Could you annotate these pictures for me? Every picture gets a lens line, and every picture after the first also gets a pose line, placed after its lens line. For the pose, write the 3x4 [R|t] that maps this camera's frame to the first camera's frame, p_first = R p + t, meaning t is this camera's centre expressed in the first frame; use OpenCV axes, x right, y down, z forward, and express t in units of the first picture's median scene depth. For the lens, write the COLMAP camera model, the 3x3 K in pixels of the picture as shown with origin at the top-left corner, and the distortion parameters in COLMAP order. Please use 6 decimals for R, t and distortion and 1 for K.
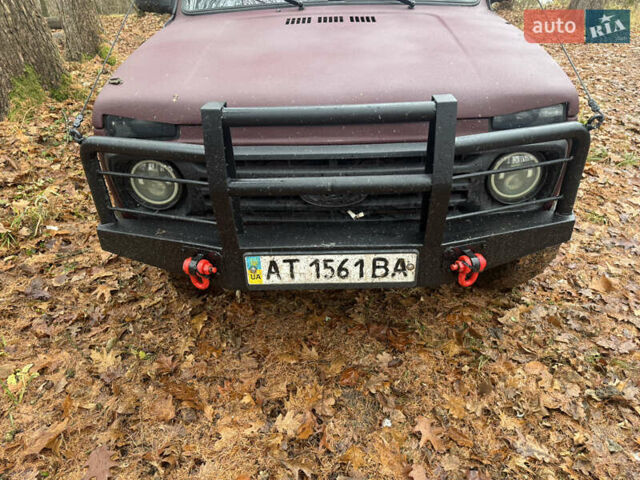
lens RADIAL K [[454.4, 0, 323.0], [0, 454.4, 238.6], [0, 0, 1]] dist [0.056603, -0.057238]
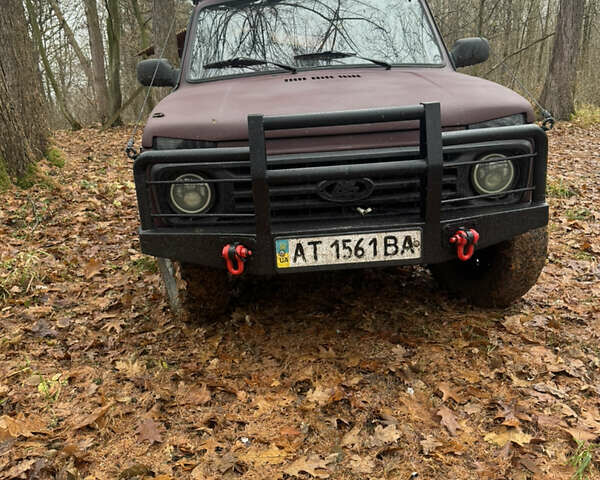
lens RADIAL K [[569.6, 0, 300.0], [0, 569.6, 240.0], [0, 0, 1]] dist [0.120455, -0.175376]
pose [[0.997923, -0.041907, 0.048920, -0.176050], [0.053542, 0.961870, -0.268216, 0.424107], [-0.035815, 0.270278, 0.962116, -0.405796]]
